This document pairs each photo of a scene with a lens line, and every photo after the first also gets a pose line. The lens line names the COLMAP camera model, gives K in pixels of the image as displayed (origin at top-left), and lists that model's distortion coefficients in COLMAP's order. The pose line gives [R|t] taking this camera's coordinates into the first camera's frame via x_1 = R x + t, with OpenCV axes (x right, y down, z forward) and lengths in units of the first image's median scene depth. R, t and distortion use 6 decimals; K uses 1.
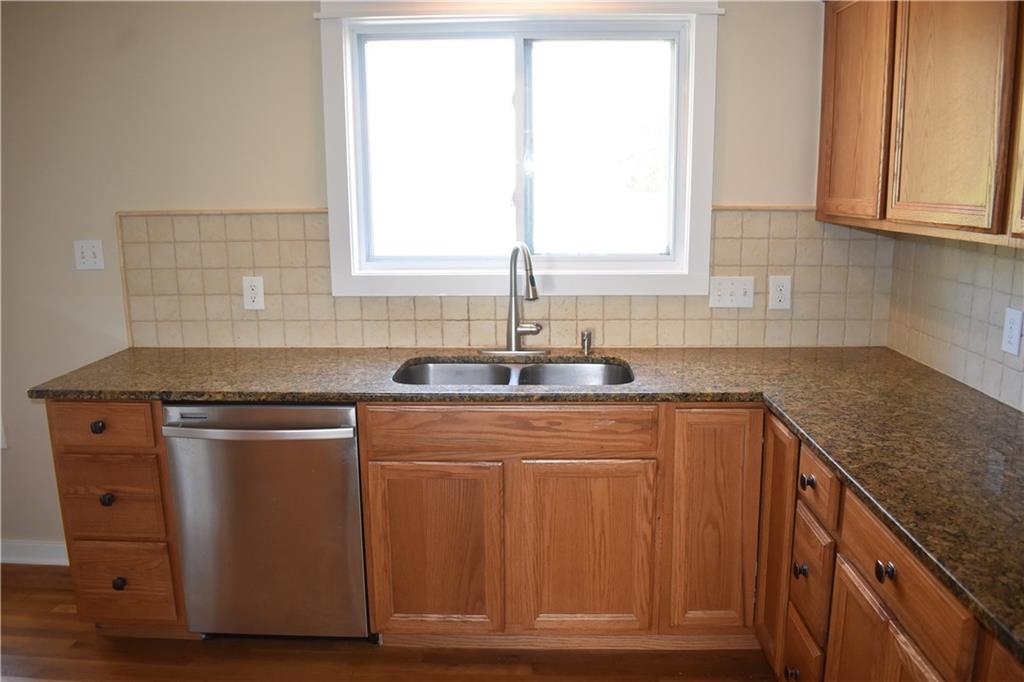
lens RADIAL K [[801.9, 0, 515.5], [0, 801.9, 343.8], [0, 0, 1]] dist [-0.093775, 0.014652]
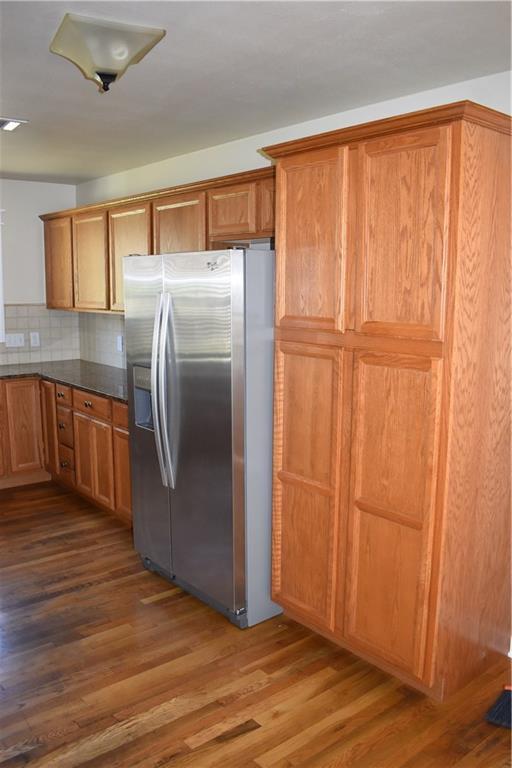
lens RADIAL K [[647.7, 0, 256.0], [0, 647.7, 384.0], [0, 0, 1]] dist [-0.088869, 0.005722]
pose [[0.752199, -0.086690, 0.653209, -0.446502], [0.116245, 0.993218, -0.002048, 0.152486], [-0.648601, 0.077473, 0.757175, -0.900498]]
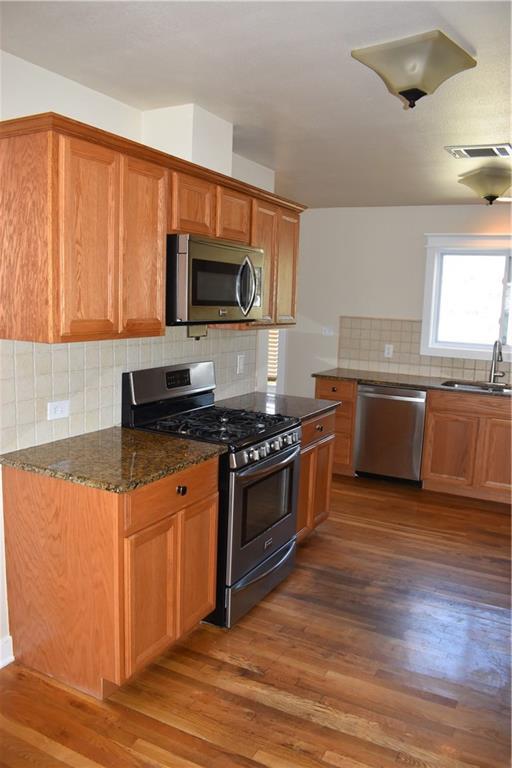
lens RADIAL K [[601.4, 0, 254.8], [0, 601.4, 386.4], [0, 0, 1]] dist [-0.093775, 0.014652]
pose [[0.894038, 0.104155, -0.435716, 0.140488], [-0.129479, 0.991165, -0.028744, 0.165558], [0.428872, 0.082114, 0.899625, -0.937901]]
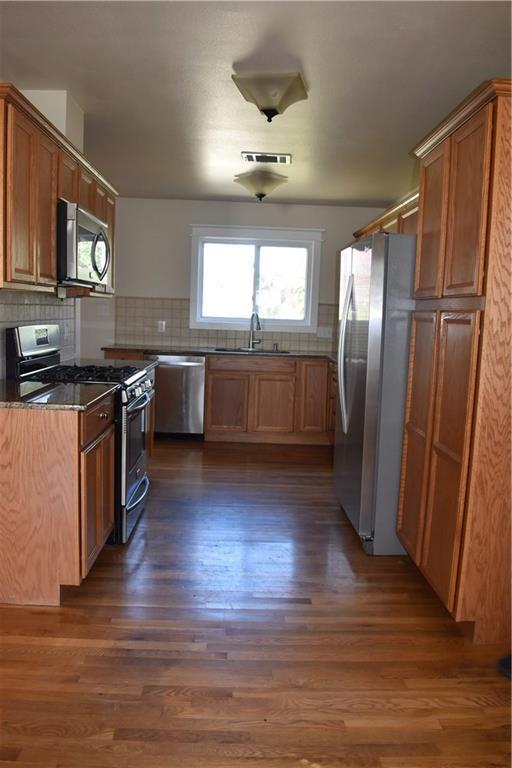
lens RADIAL K [[601.4, 0, 254.8], [0, 601.4, 386.4], [0, 0, 1]] dist [-0.093775, 0.014652]
pose [[0.997658, 0.037778, 0.057029, -0.110770], [-0.033540, 0.996729, -0.073522, 0.313699], [-0.059620, 0.071437, 0.995662, -1.221446]]
